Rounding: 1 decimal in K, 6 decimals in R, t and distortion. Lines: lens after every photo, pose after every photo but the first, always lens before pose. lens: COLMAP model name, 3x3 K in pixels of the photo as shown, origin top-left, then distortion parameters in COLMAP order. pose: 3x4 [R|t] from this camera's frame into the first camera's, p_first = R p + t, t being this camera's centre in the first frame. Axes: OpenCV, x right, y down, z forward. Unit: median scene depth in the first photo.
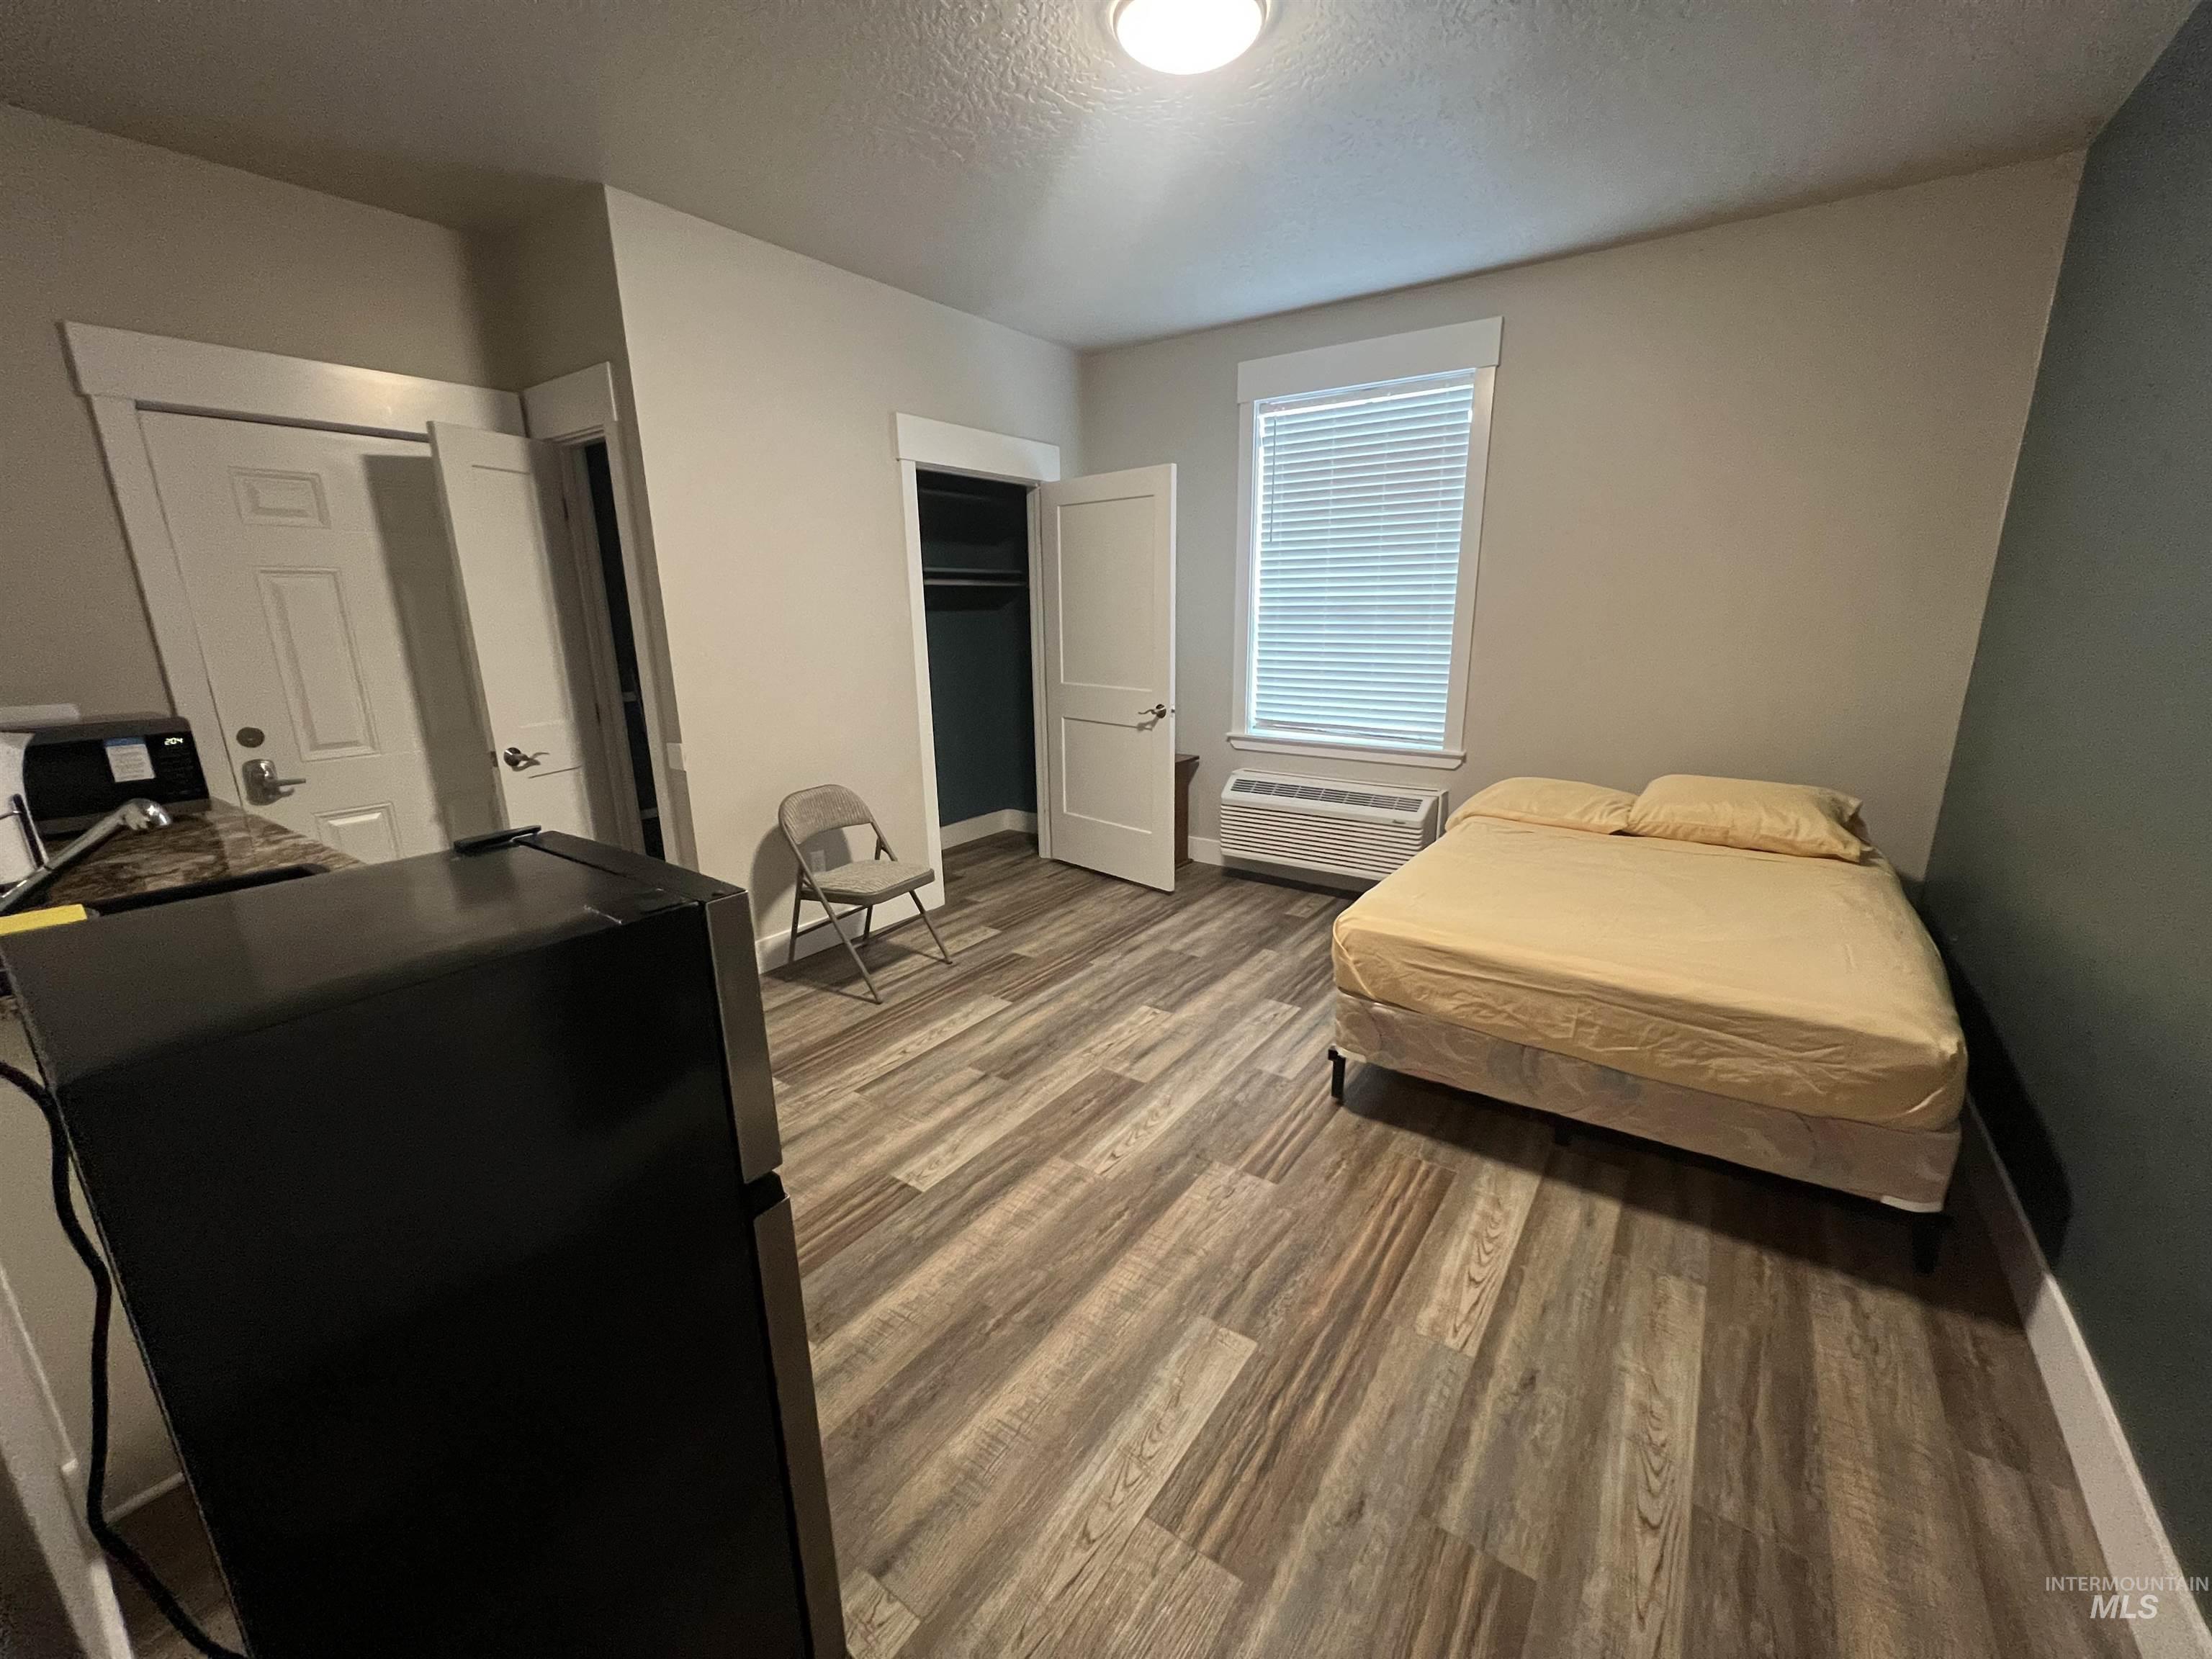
lens RADIAL K [[879.3, 0, 1109.1], [0, 879.3, 827.7], [0, 0, 1]] dist [-0.000382, 0.000125]
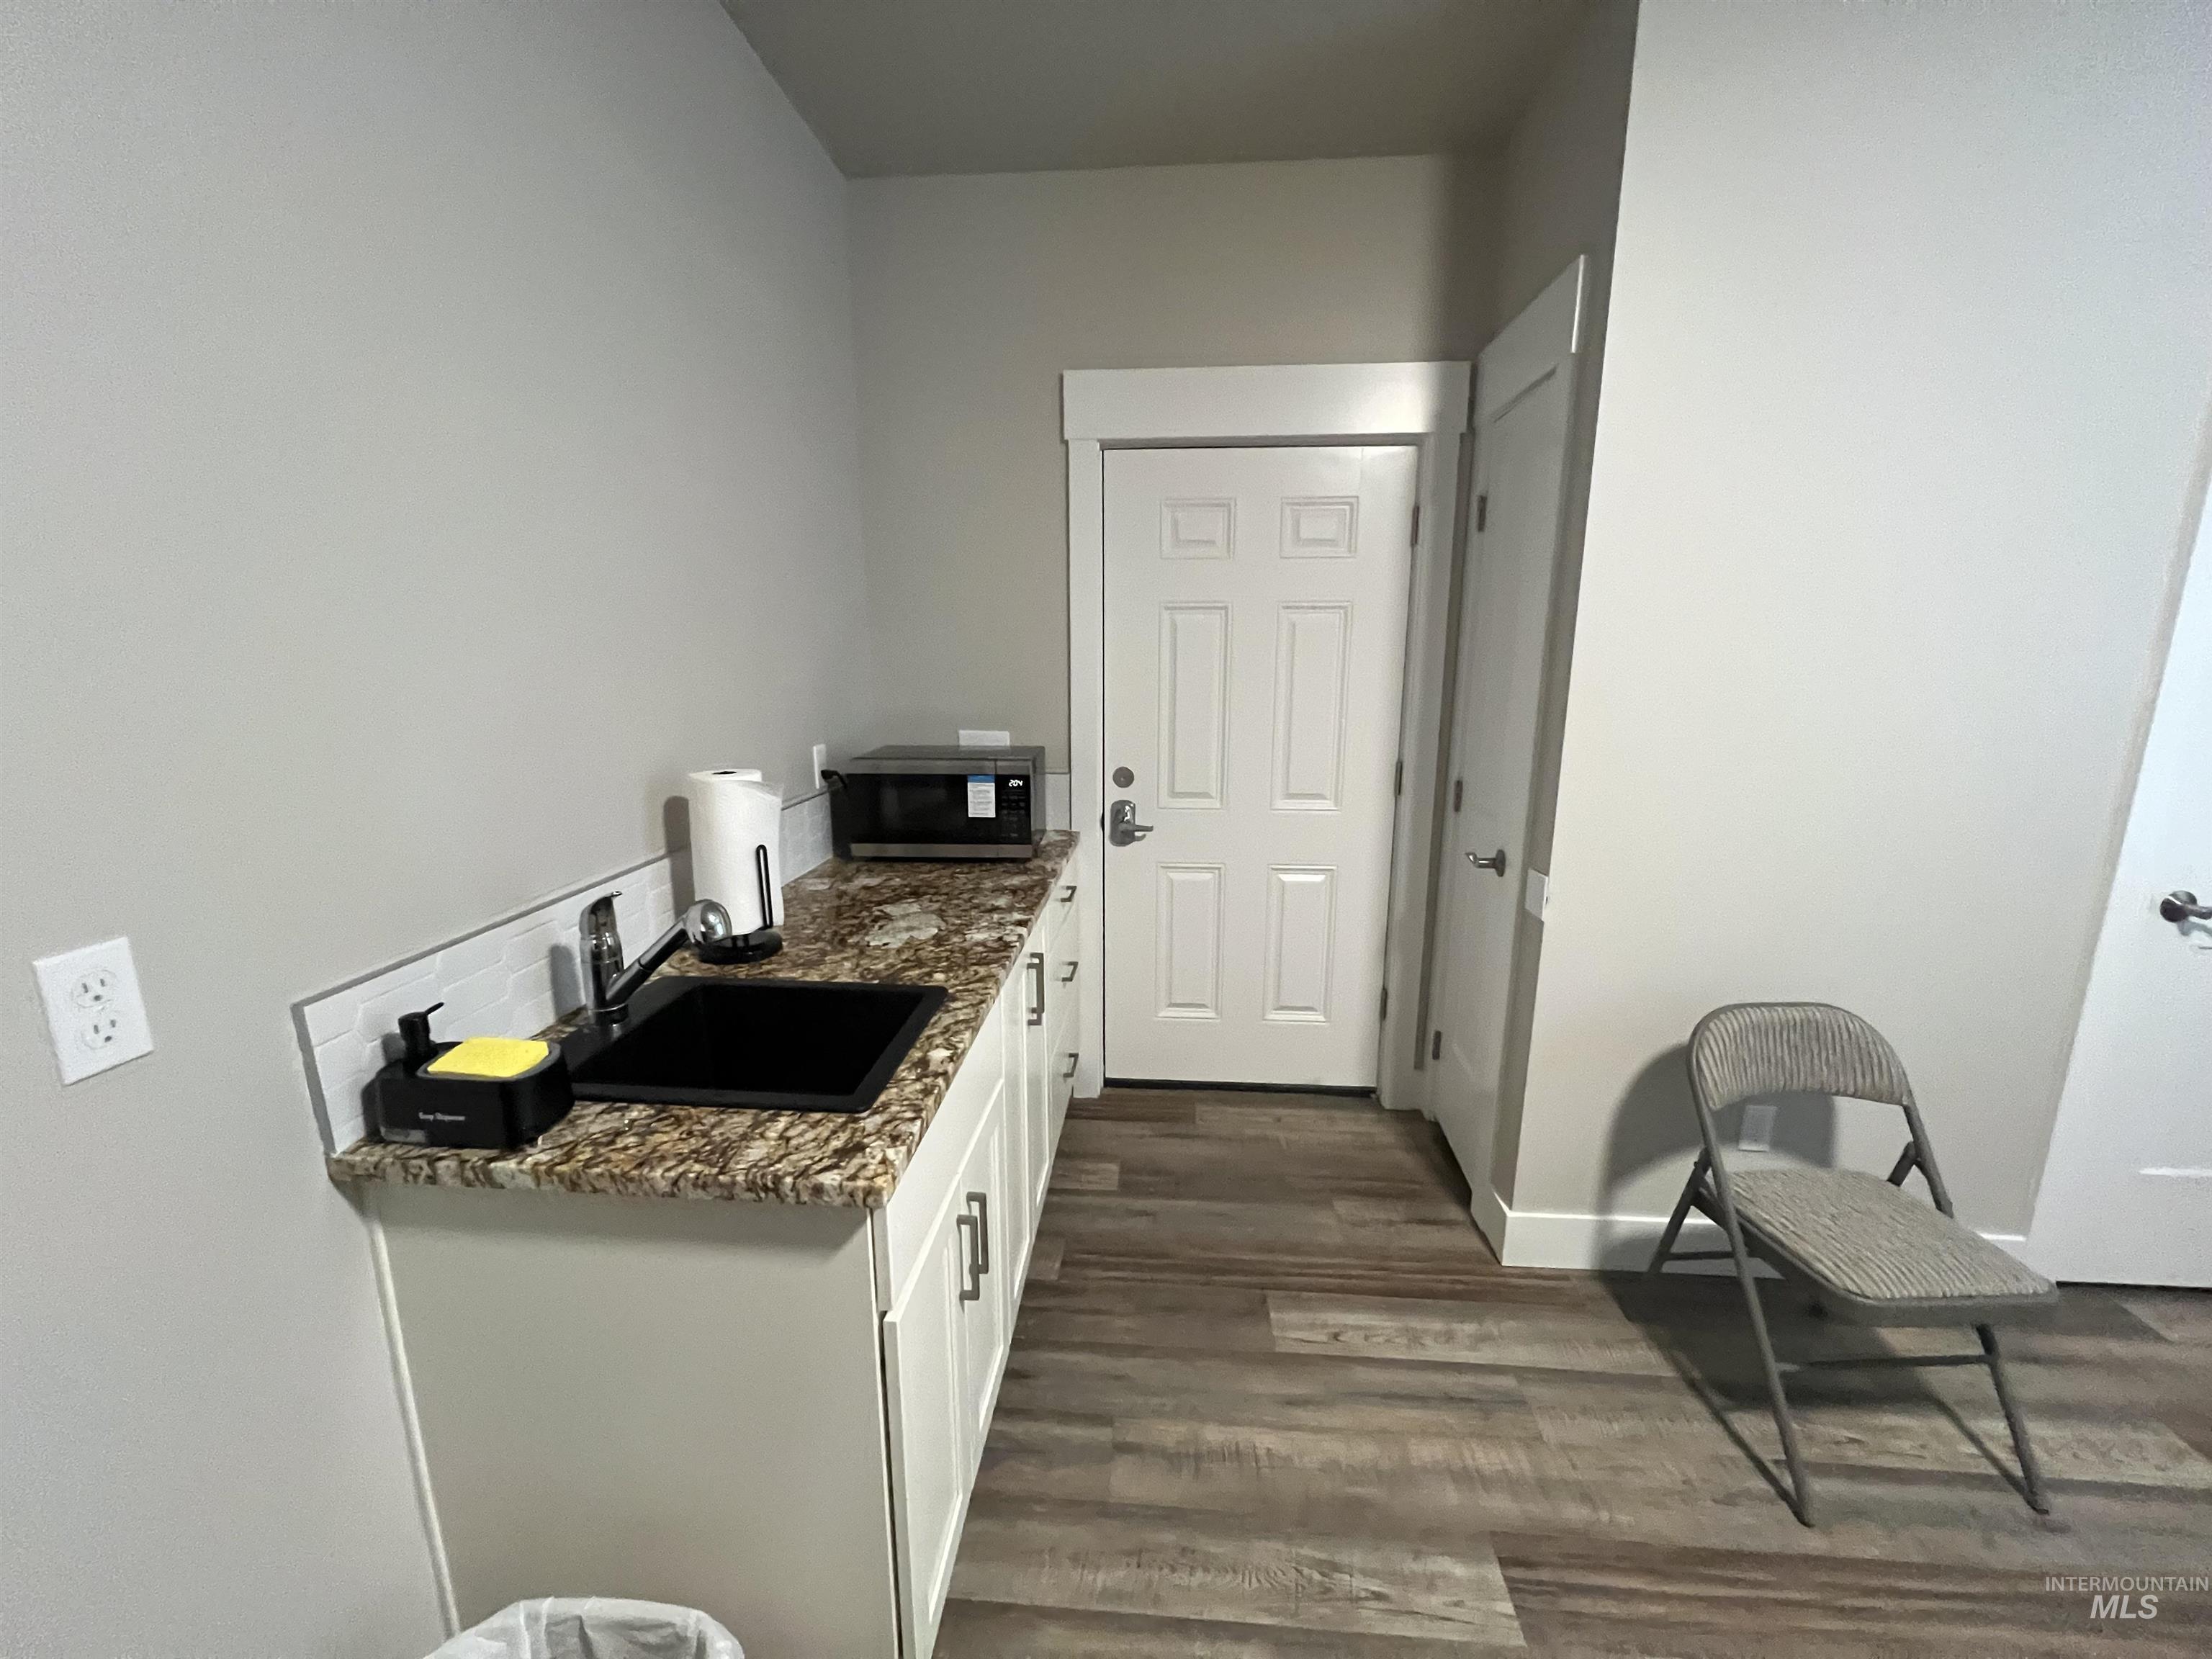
lens RADIAL K [[879.3, 0, 1107.6], [0, 879.3, 833.5], [0, 0, 1]] dist [-0.000382, 0.000125]
pose [[0.509641, 0.197349, -0.837448, -0.156000], [-0.220717, 0.970755, 0.094443, -0.130419], [0.831595, 0.136706, 0.538295, 0.468644]]
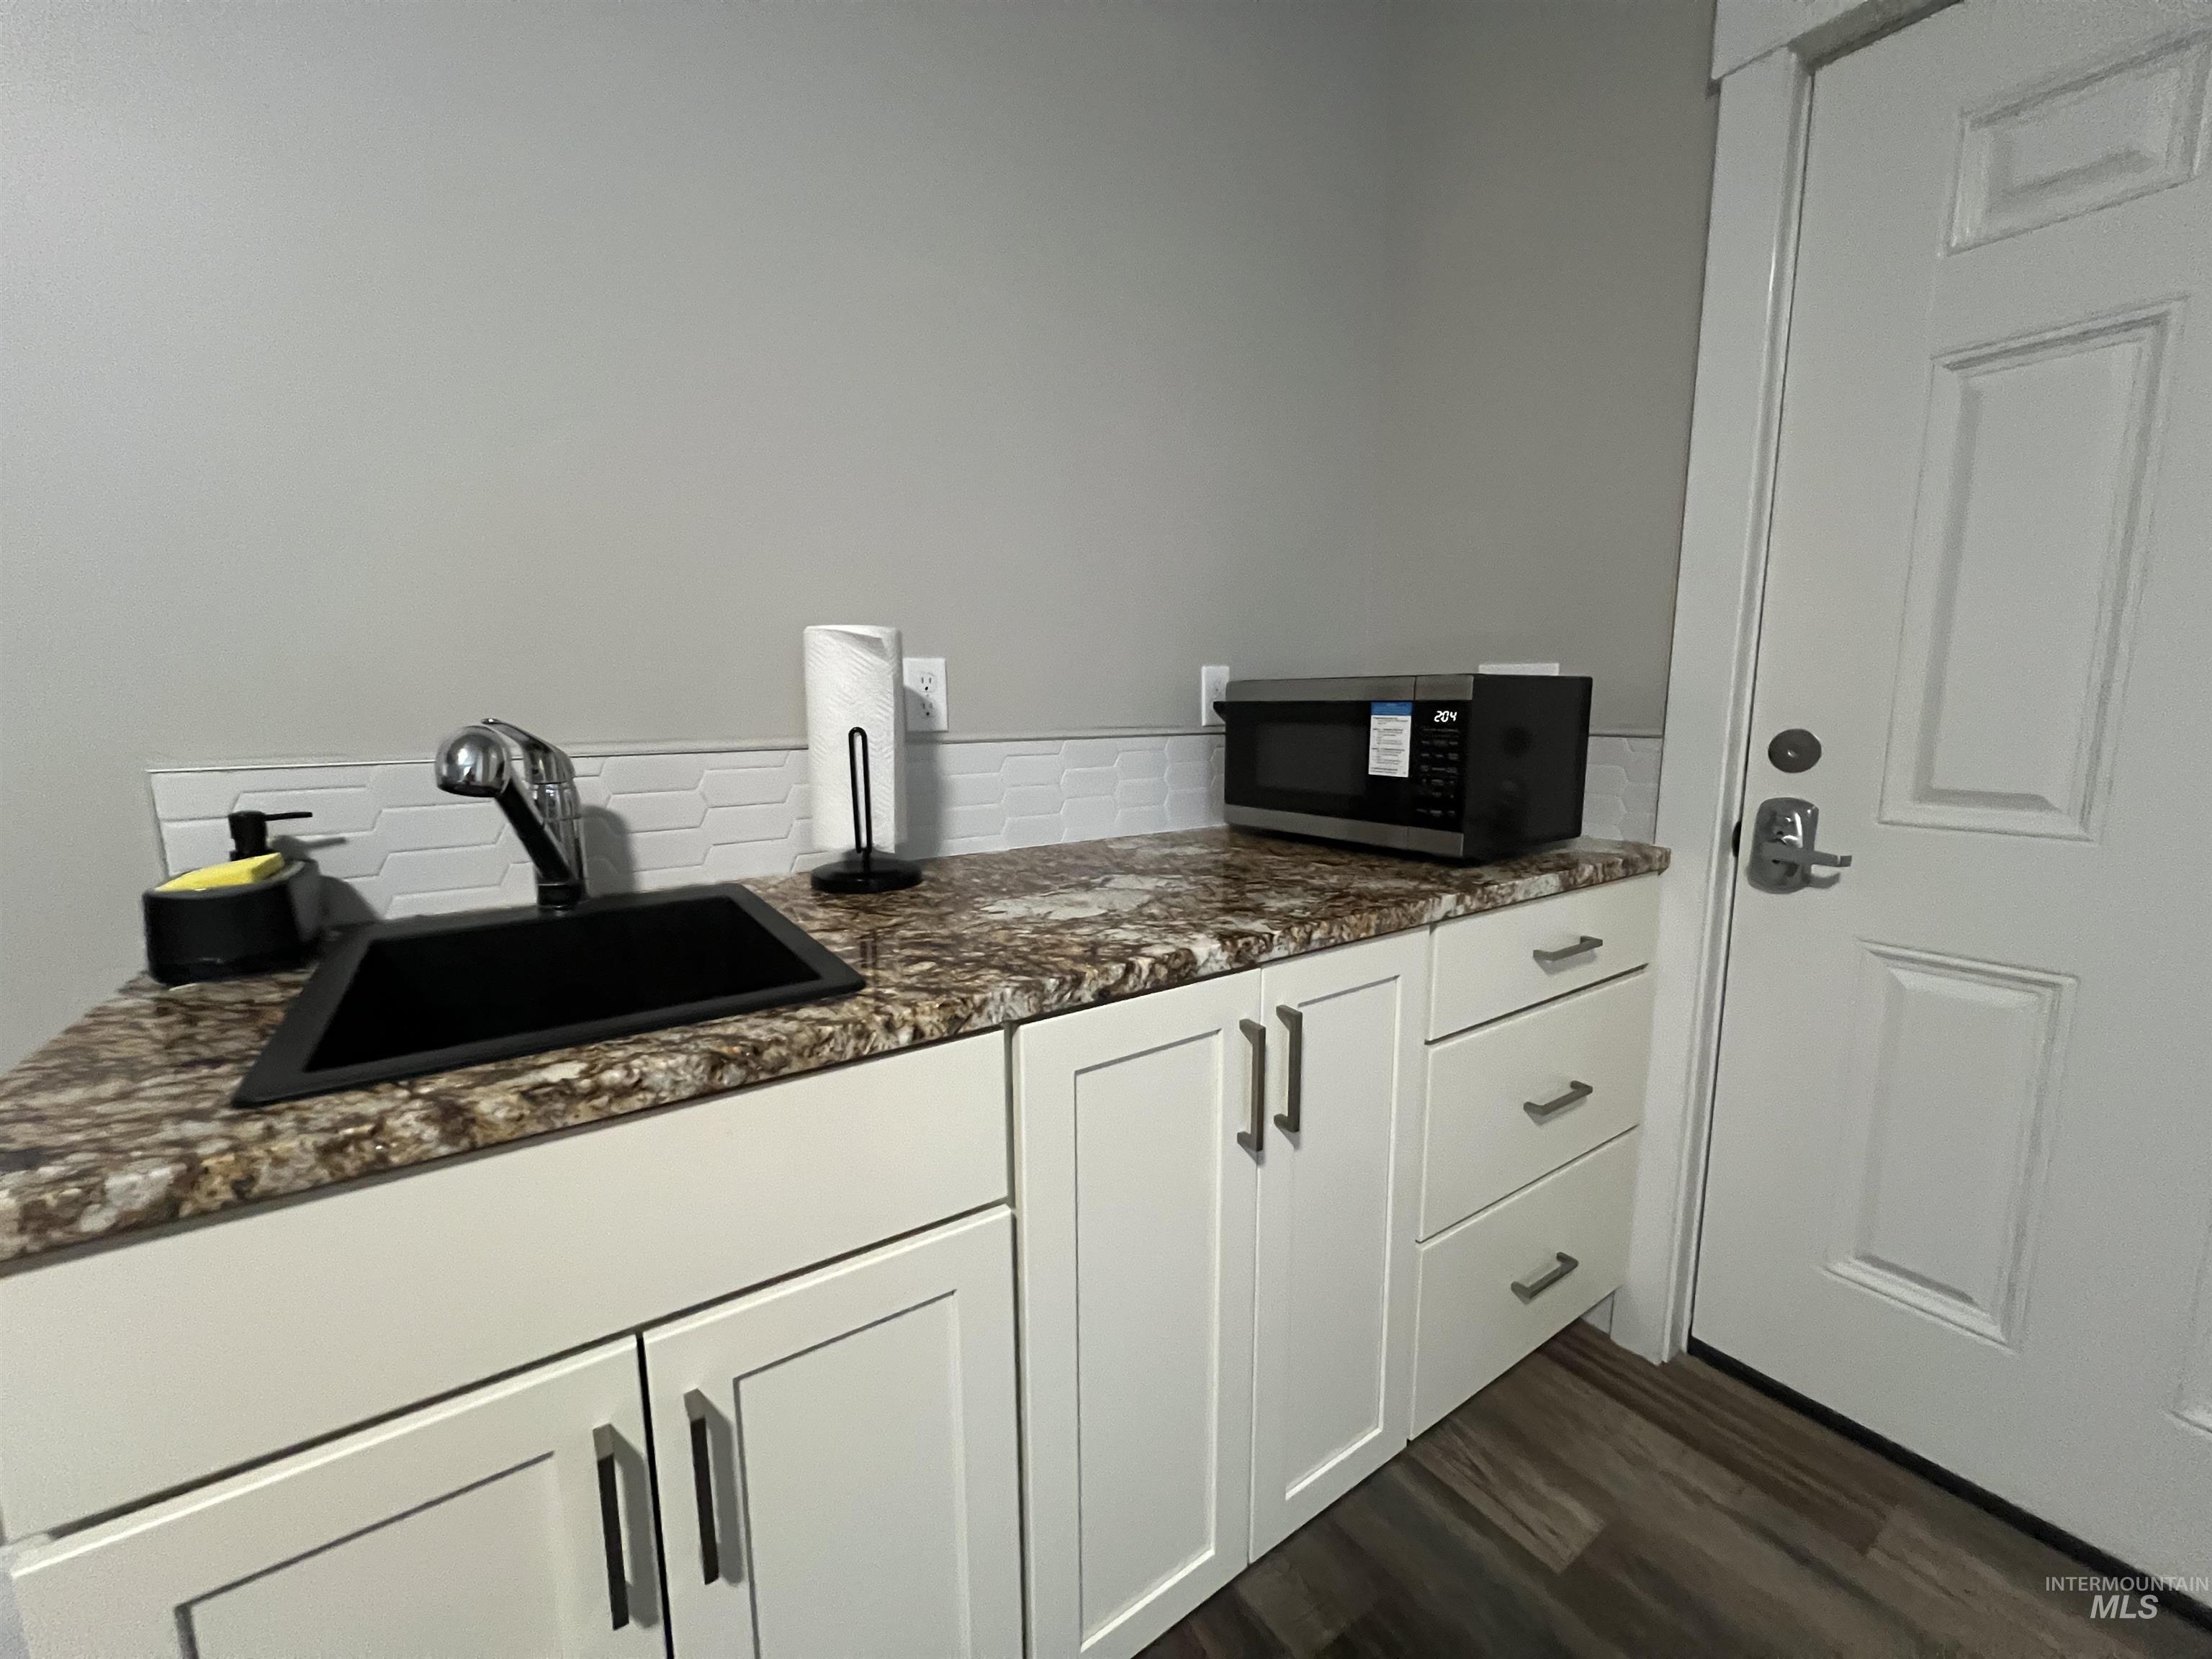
lens RADIAL K [[879.3, 0, 1112.3], [0, 879.3, 834.5], [0, 0, 1]] dist [-0.000382, 0.000125]
pose [[-0.342373, 0.163670, -0.925199, -0.403829], [-0.216741, 0.944394, 0.247271, -0.097929], [0.914223, 0.285187, -0.287861, 0.812830]]
